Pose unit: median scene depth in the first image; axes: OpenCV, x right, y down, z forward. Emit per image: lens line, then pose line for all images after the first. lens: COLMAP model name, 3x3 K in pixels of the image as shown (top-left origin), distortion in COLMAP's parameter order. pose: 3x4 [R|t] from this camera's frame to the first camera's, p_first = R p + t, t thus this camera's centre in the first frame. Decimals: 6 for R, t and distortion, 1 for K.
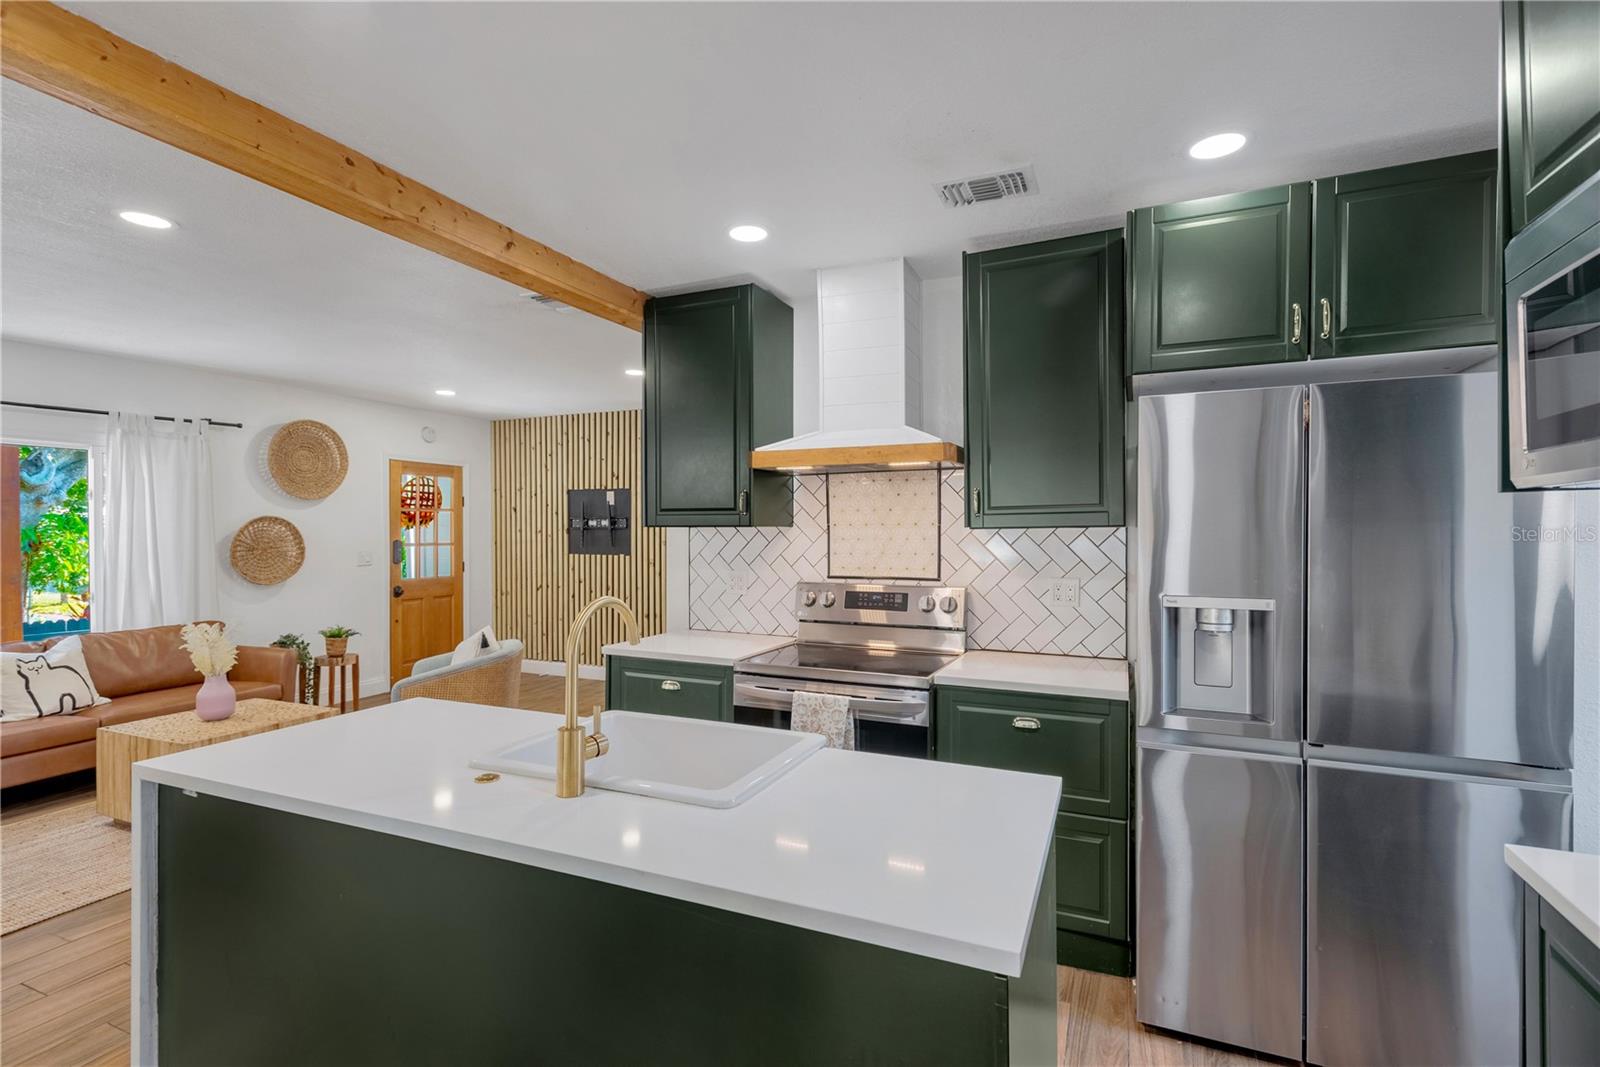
lens RADIAL K [[746.7, 0, 800.0], [0, 746.7, 533.5], [0, 0, 1]] dist [0.019166, 0.000167]
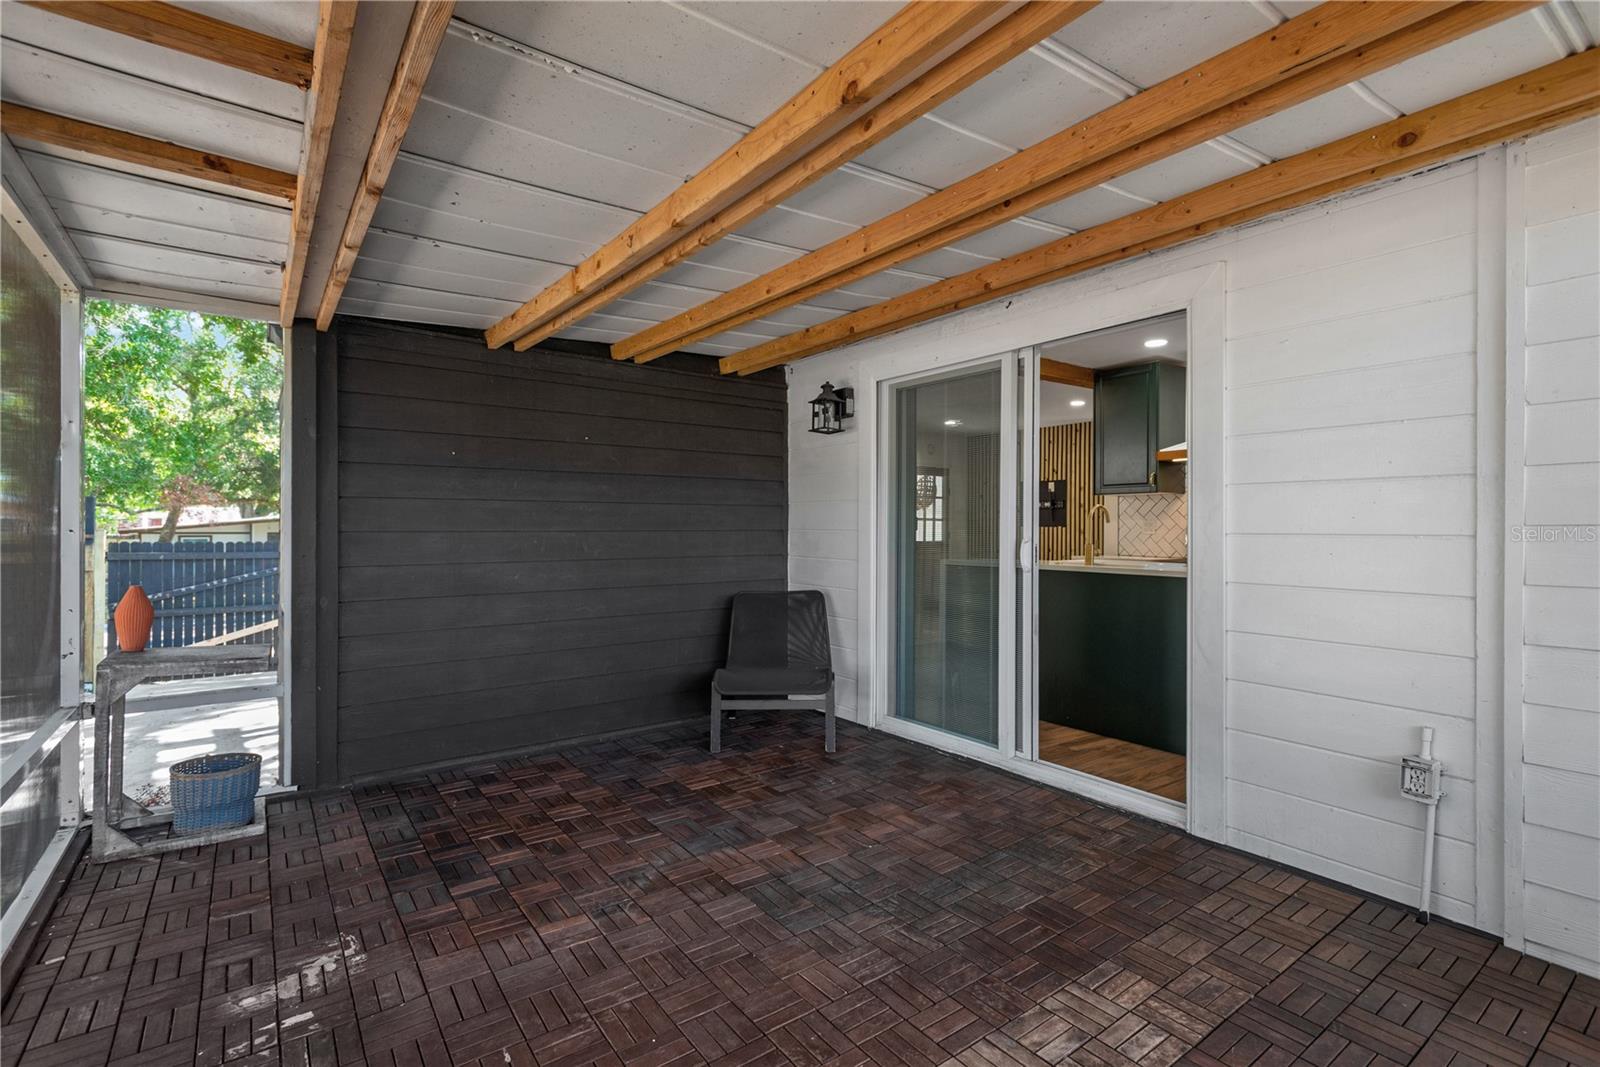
lens RADIAL K [[753.4, 0, 800.0], [0, 753.4, 533.5], [0, 0, 1]] dist [0.015776, -0.000872]
pose [[0.868573, 0.005982, -0.495526, 0.089035], [-0.007615, 0.999970, -0.001276, 0.096838], [0.495503, 0.004882, 0.868592, -1.001808]]
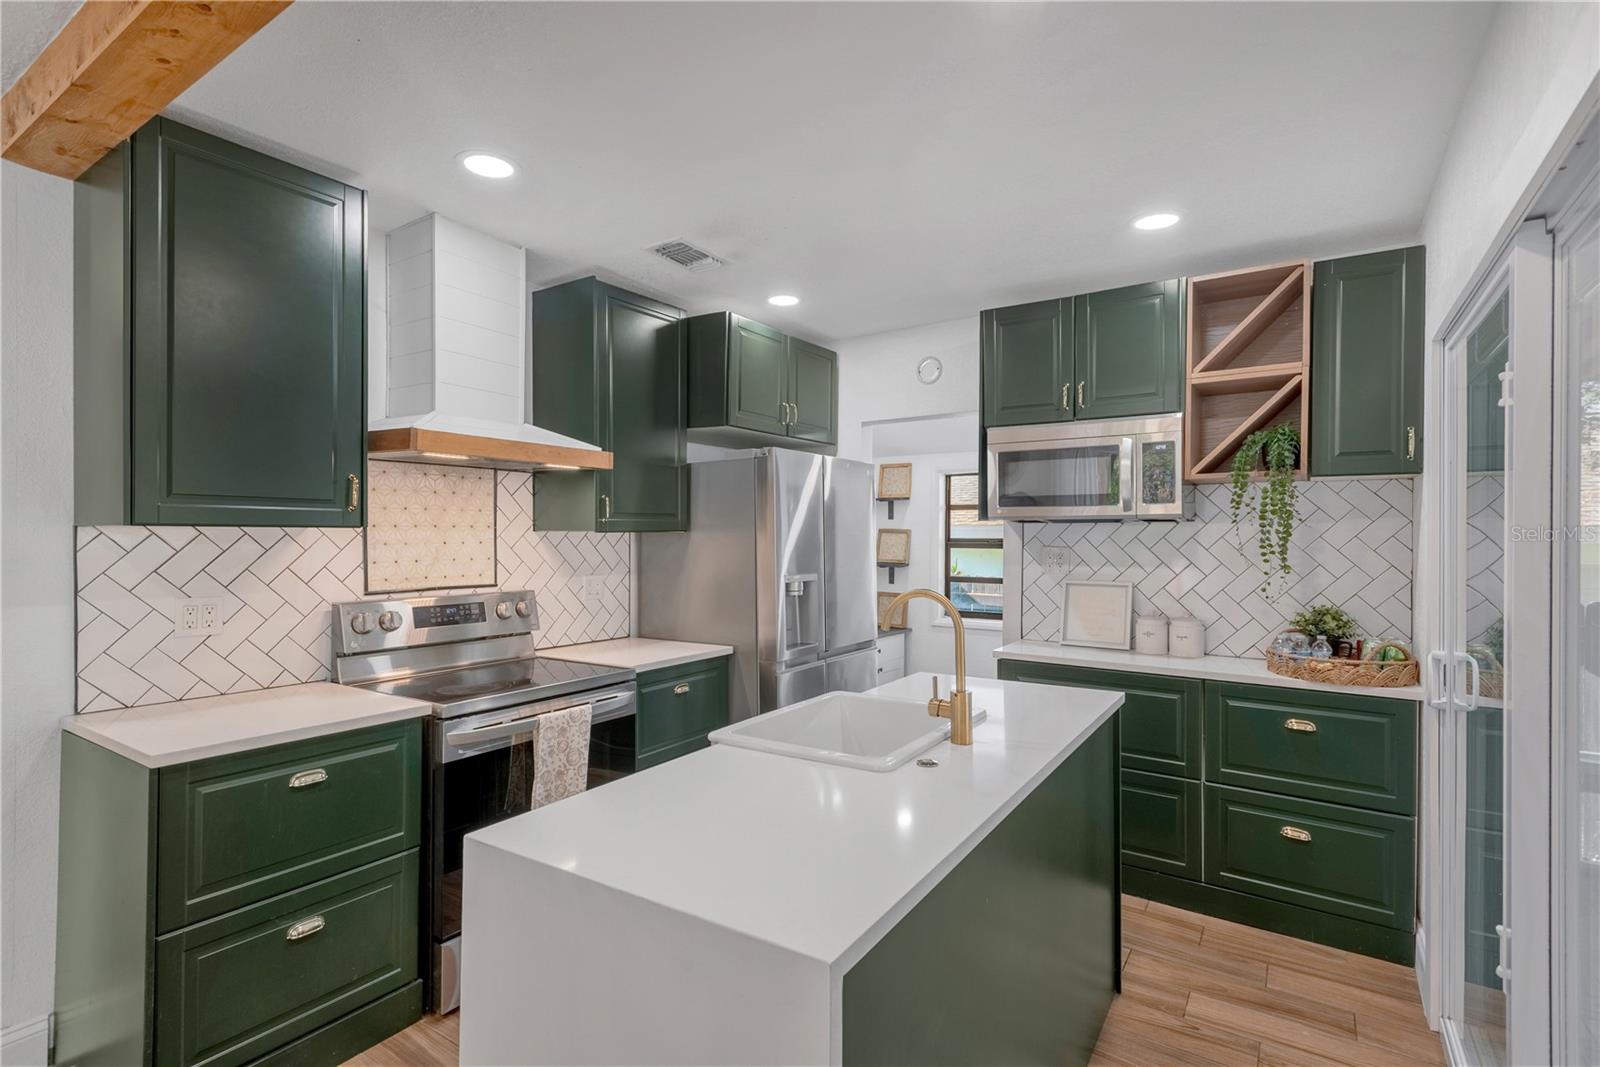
lens RADIAL K [[753.4, 0, 800.0], [0, 753.4, 533.5], [0, 0, 1]] dist [0.015776, -0.000872]
pose [[0.171660, 0.003595, 0.985150, -0.677388], [0.000805, 0.999992, -0.003790, -0.000117], [-0.985156, 0.001443, 0.171656, 0.442120]]
